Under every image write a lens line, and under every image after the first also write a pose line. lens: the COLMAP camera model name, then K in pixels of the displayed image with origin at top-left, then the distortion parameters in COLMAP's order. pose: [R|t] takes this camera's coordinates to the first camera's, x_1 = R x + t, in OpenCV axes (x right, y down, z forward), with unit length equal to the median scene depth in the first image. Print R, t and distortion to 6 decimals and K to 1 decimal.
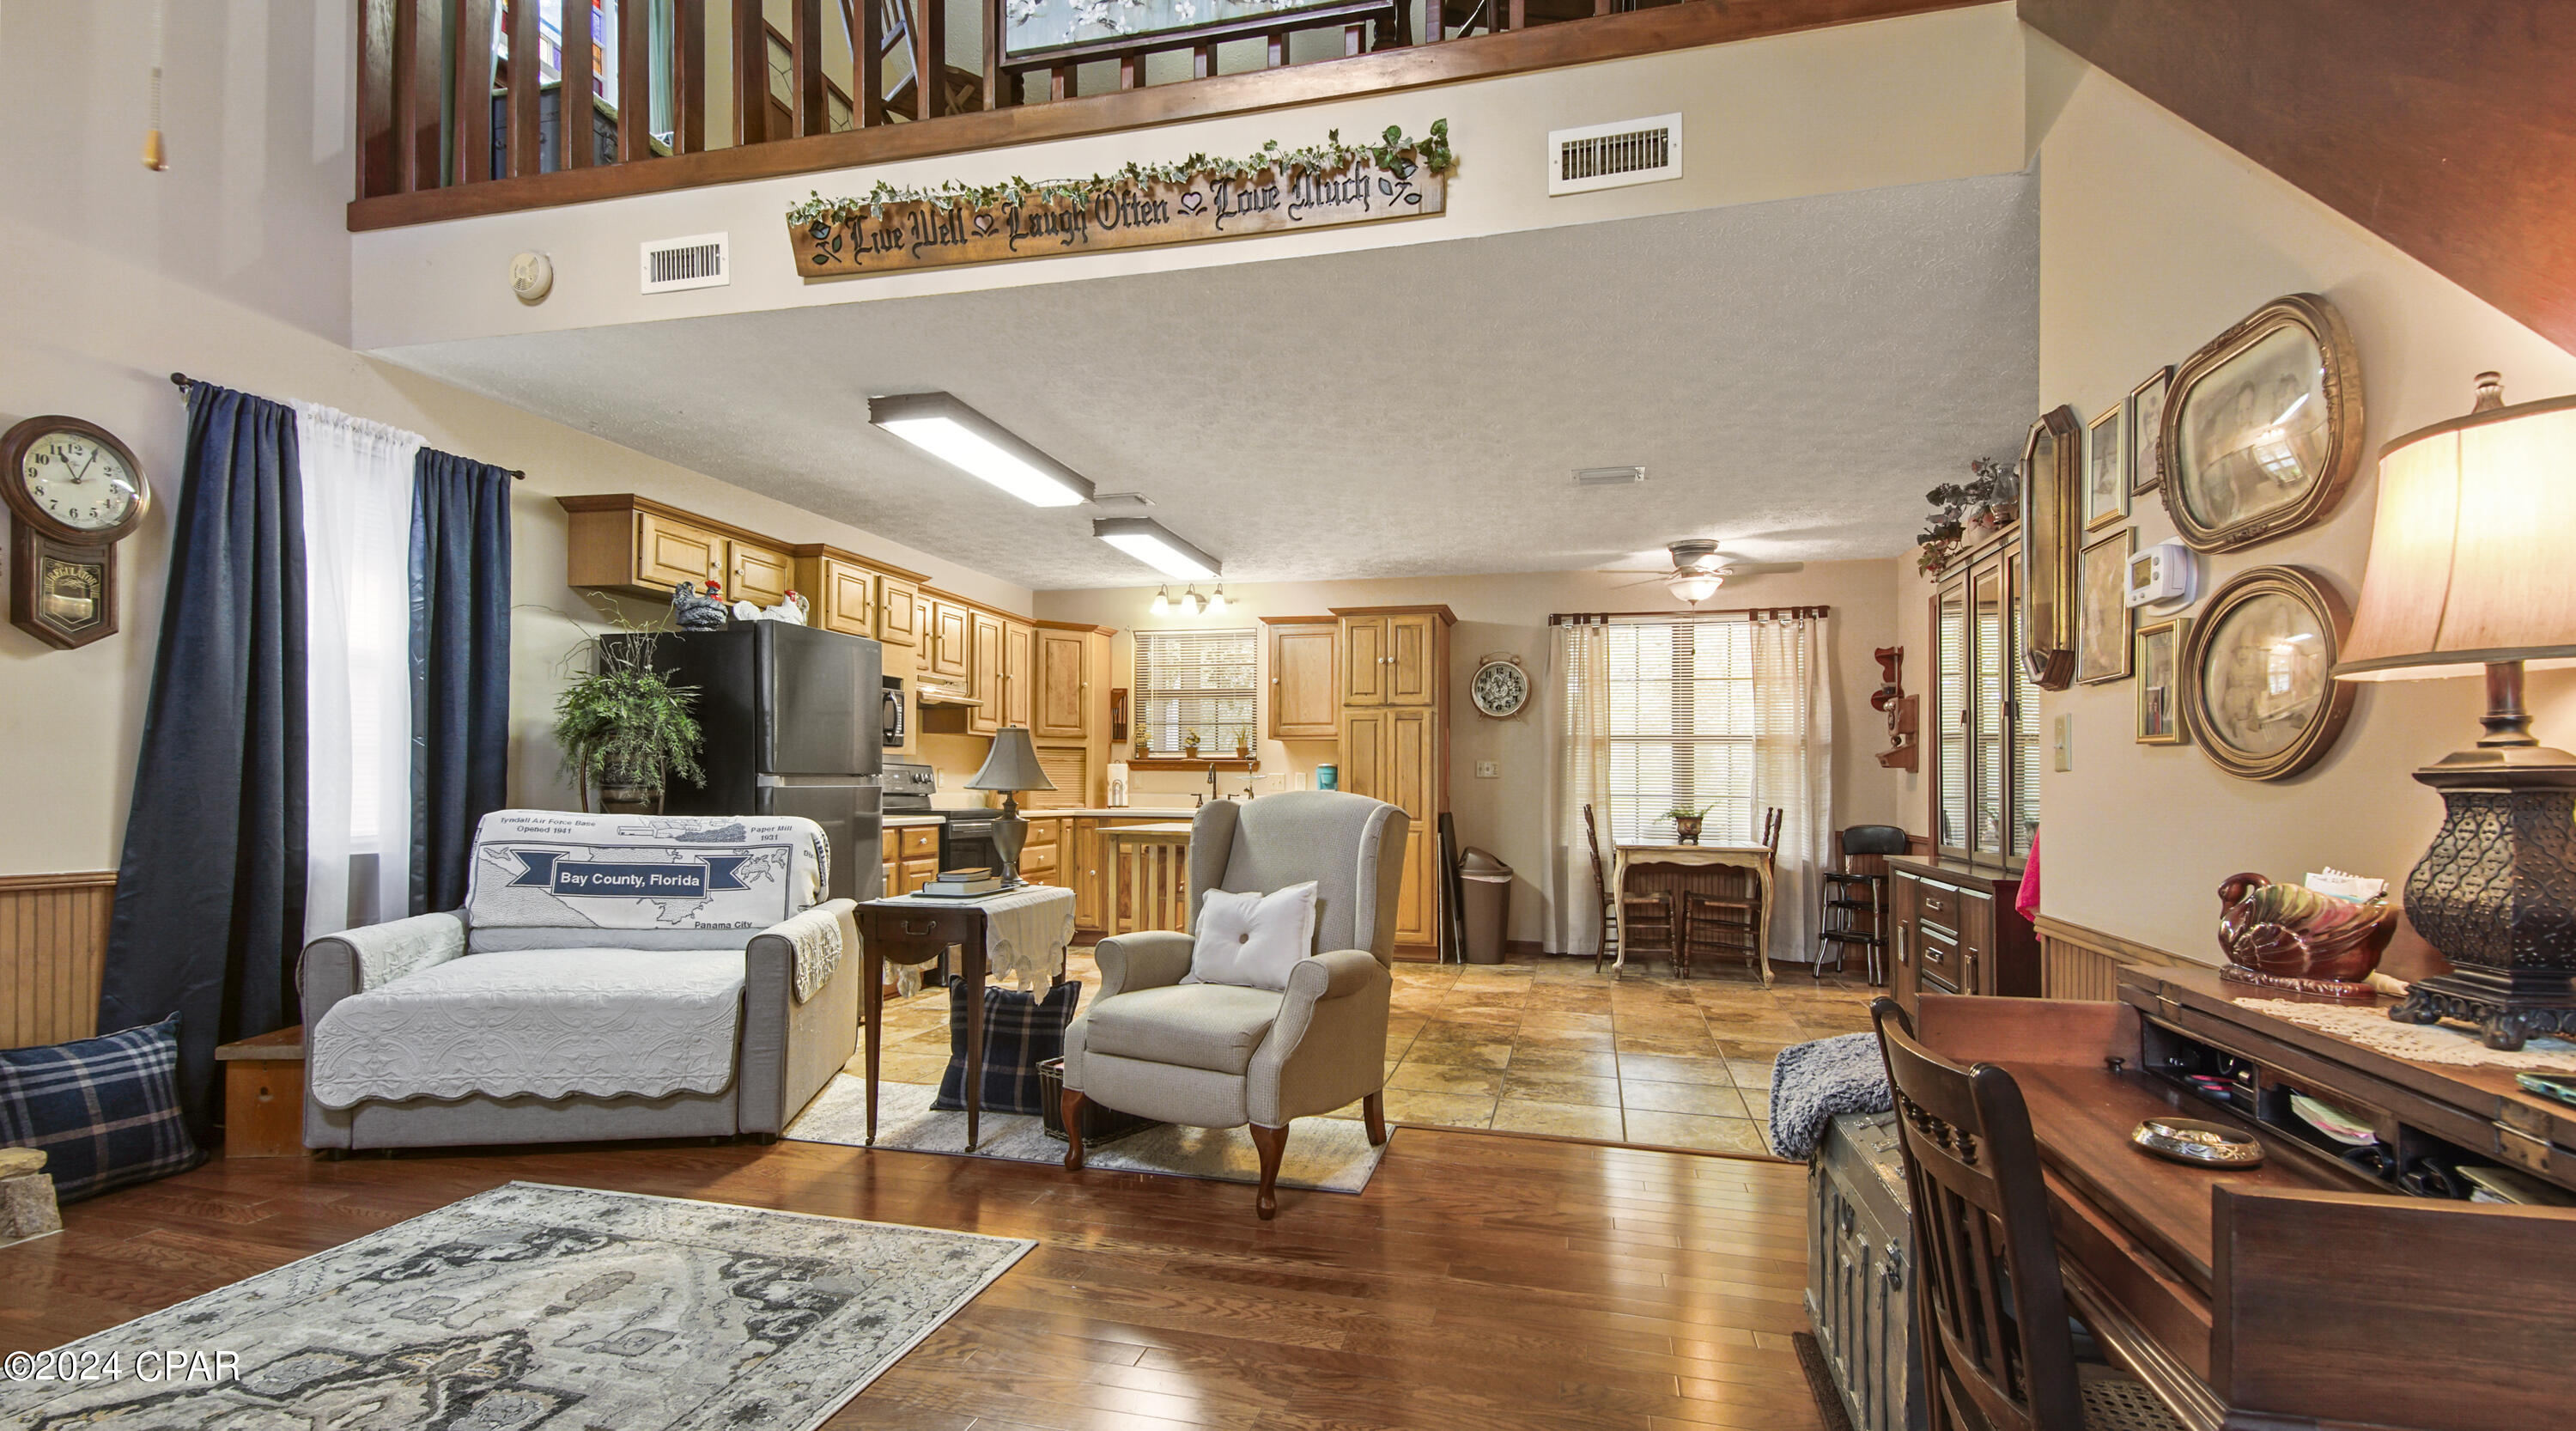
lens RADIAL K [[1181.4, 0, 1280.3], [0, 1181.4, 776.0], [0, 0, 1]] dist [0.019655, -0.000175]
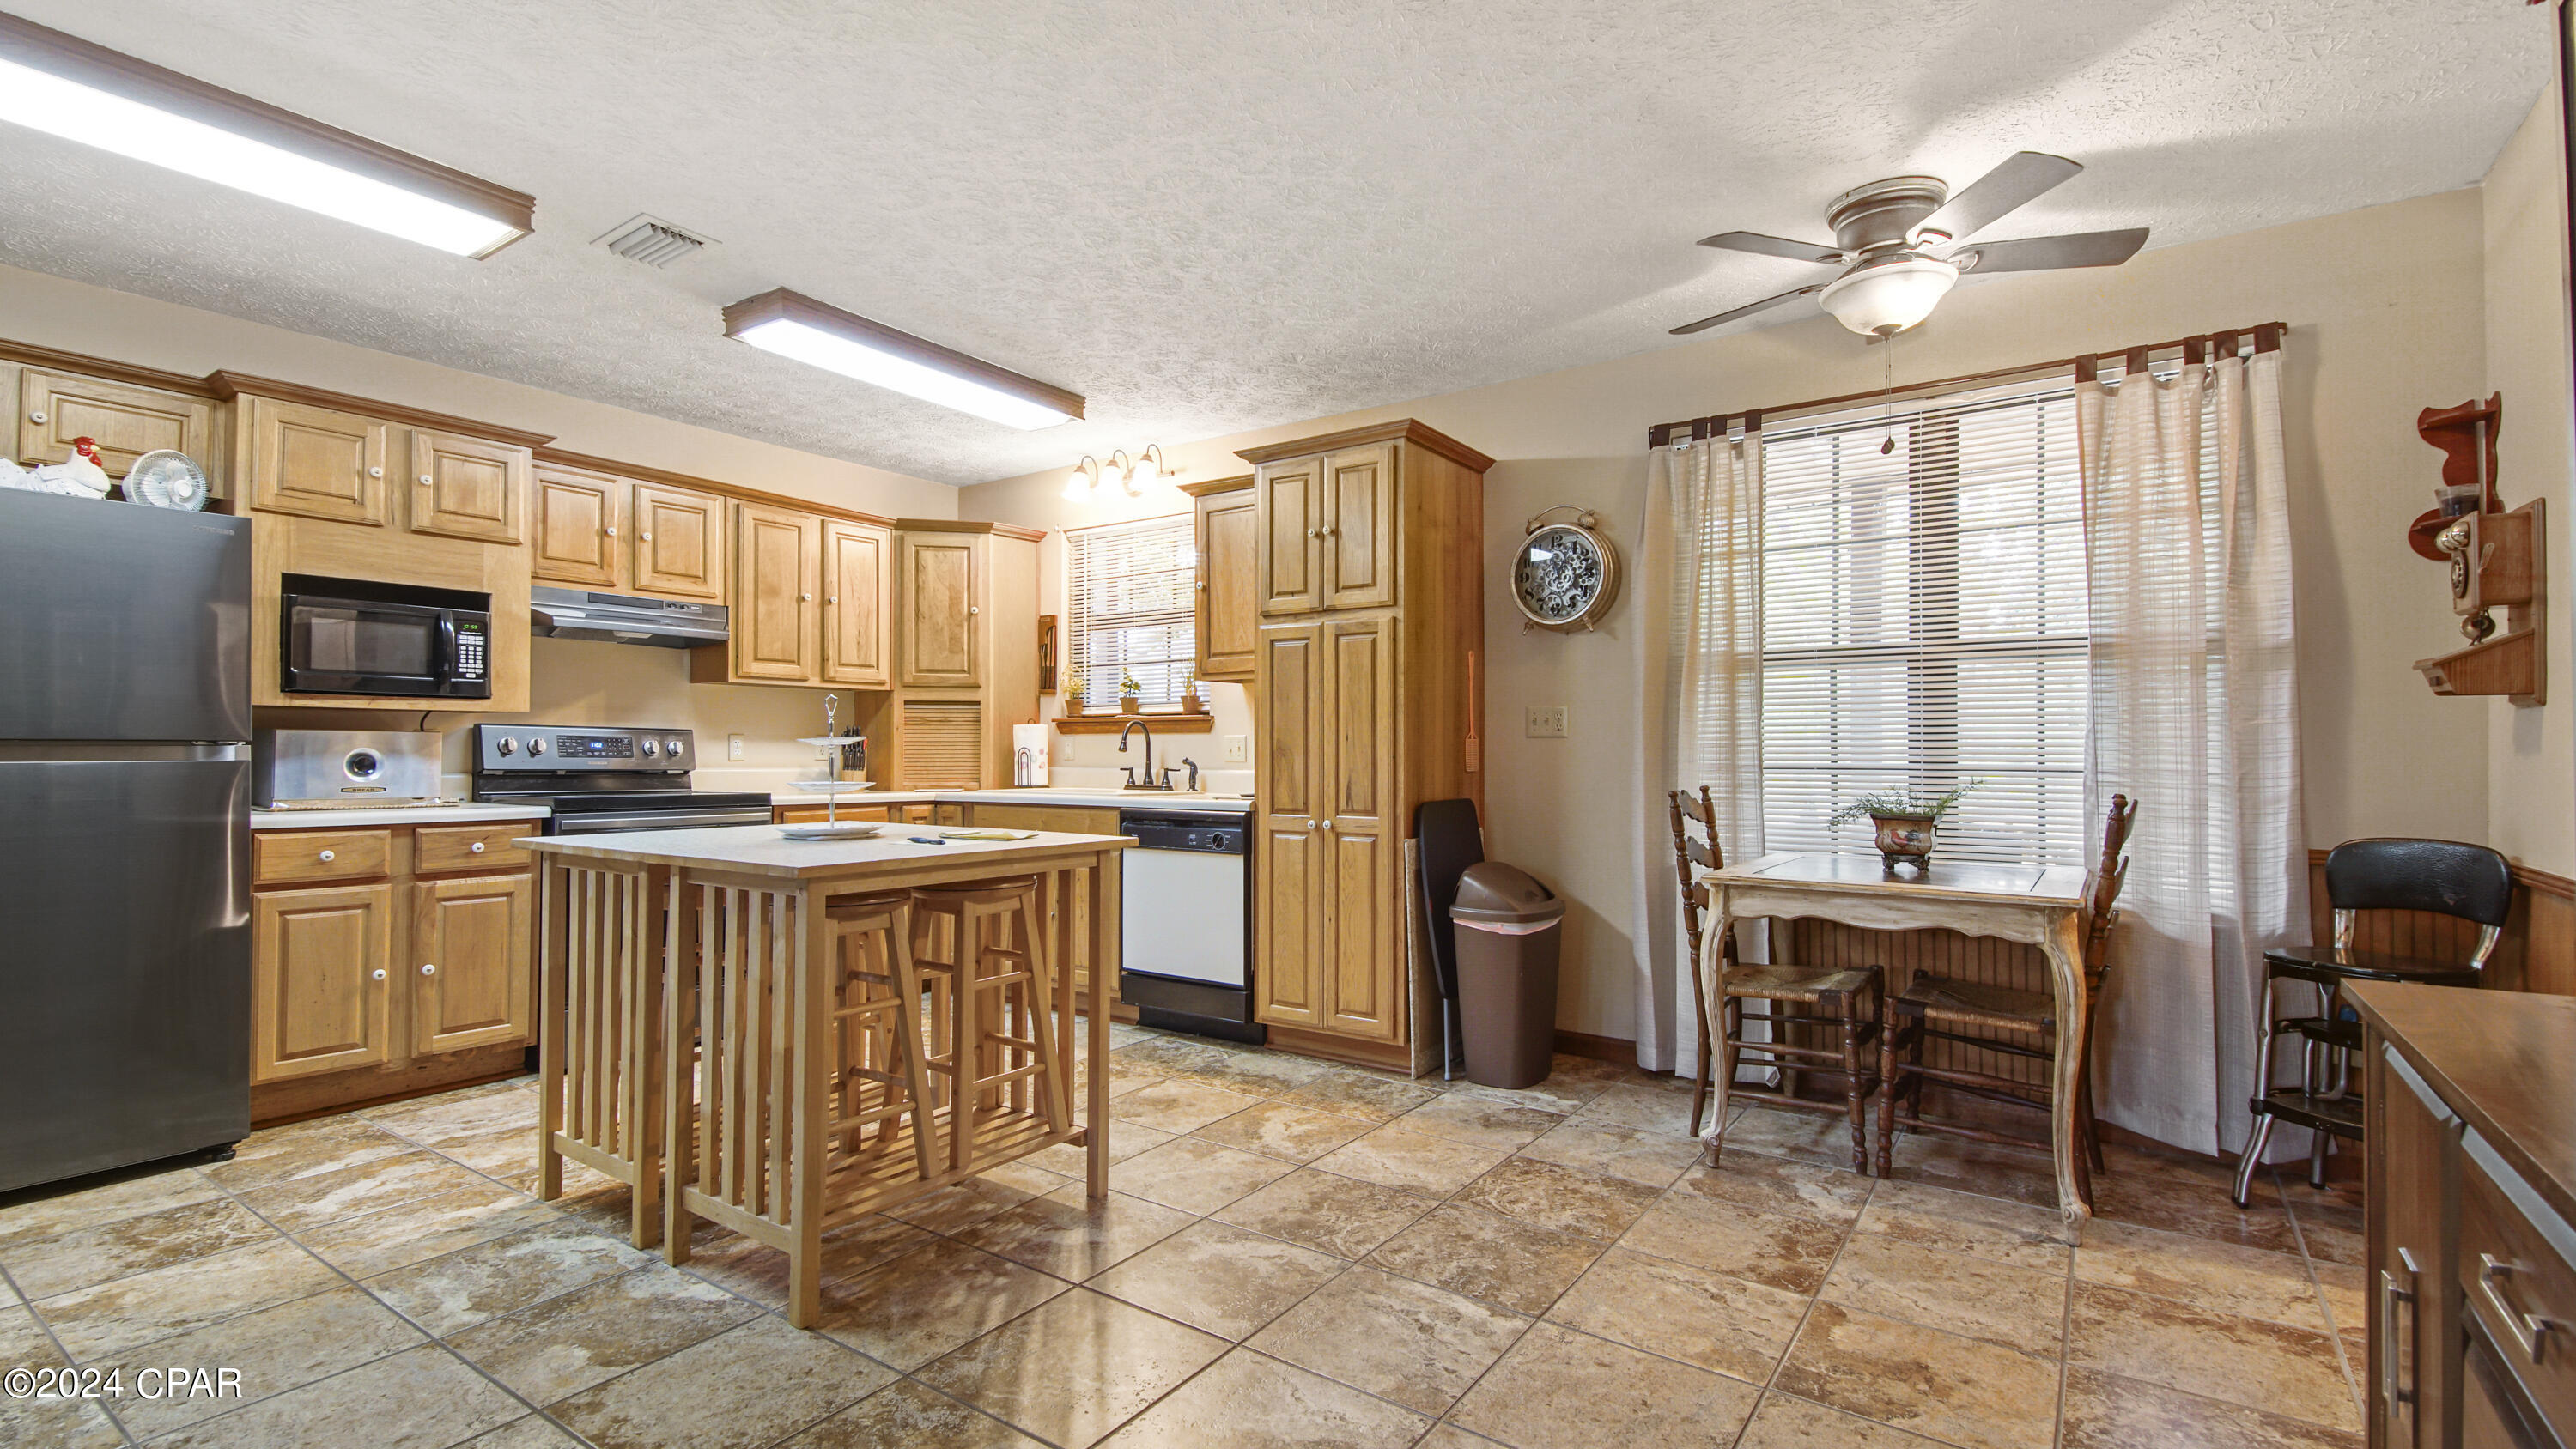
lens RADIAL K [[1169.5, 0, 1288.5], [0, 1169.5, 751.1], [0, 0, 1]] dist [0.011953, -0.002627]
pose [[0.936386, -0.009237, -0.350851, 0.286566], [0.010773, 0.999939, 0.002426, 0.006067], [0.350807, -0.006052, 0.936428, 0.497450]]
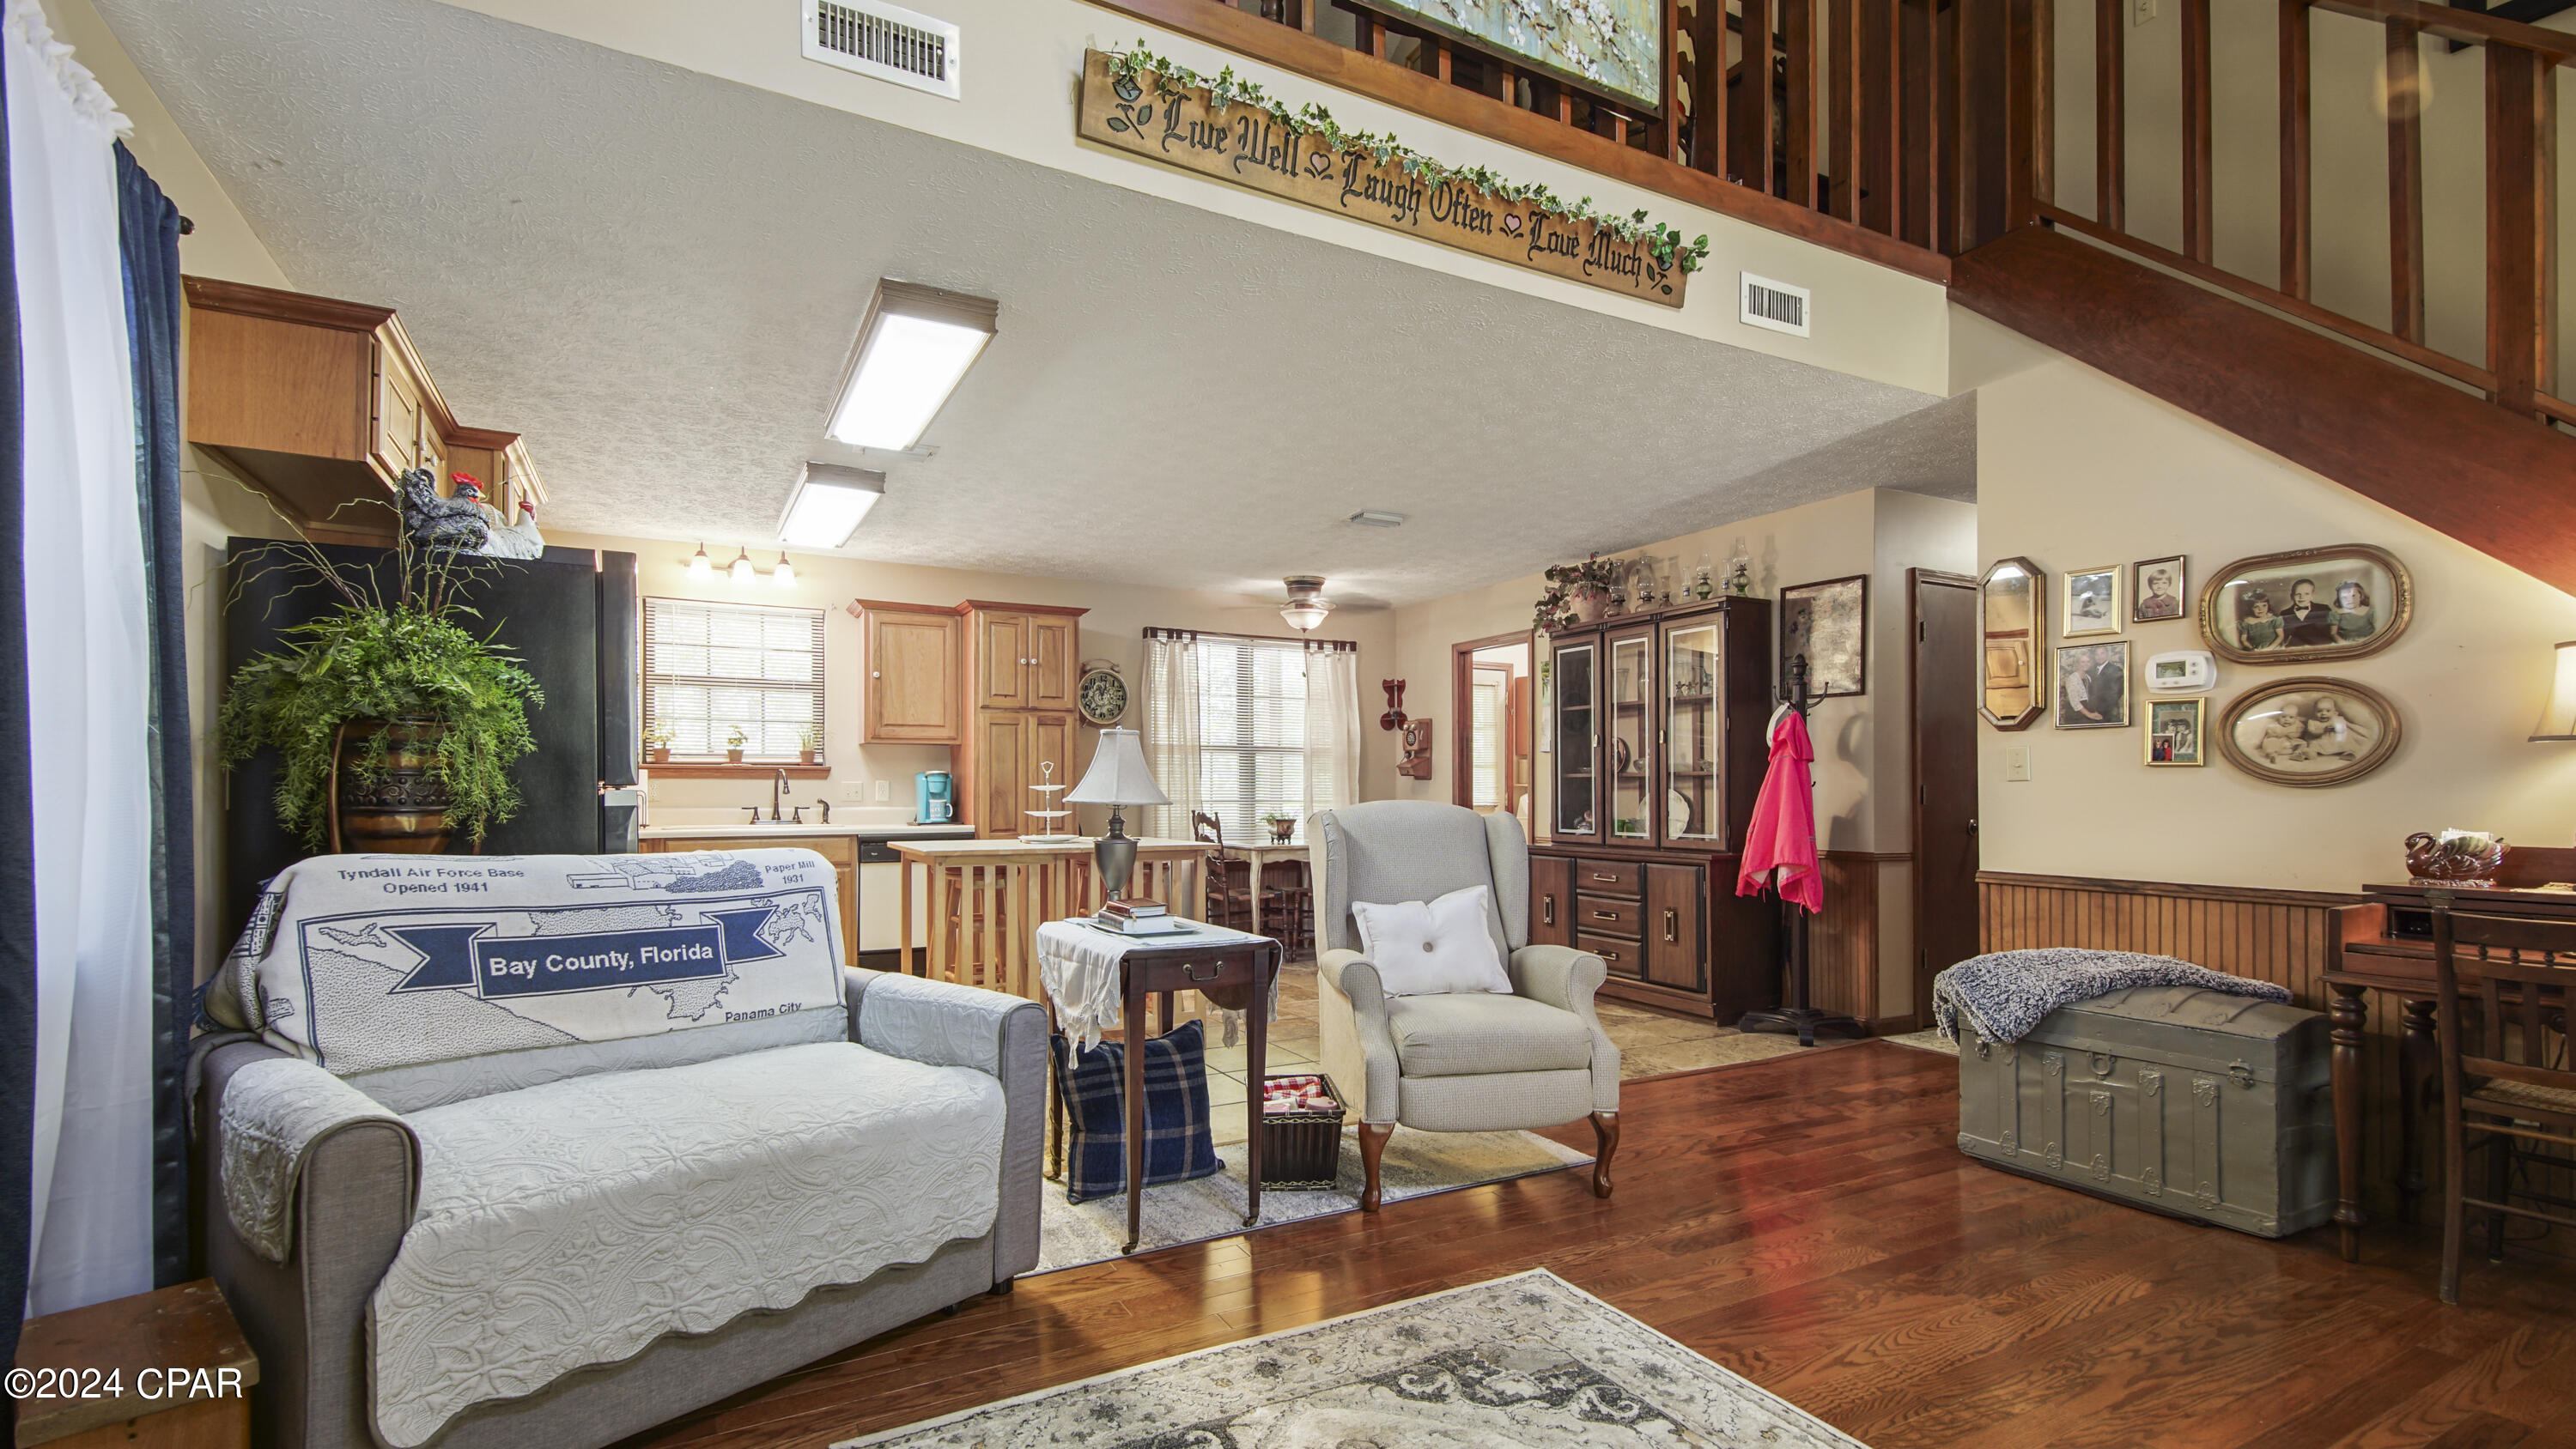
lens RADIAL K [[1169.5, 0, 1289.8], [0, 1169.5, 786.4], [0, 0, 1]] dist [0.011953, -0.002627]
pose [[0.729039, -0.005834, 0.684448, -0.422177], [0.002143, 0.999978, 0.006241, -0.003738], [-0.684469, -0.003084, 0.729035, 0.184718]]
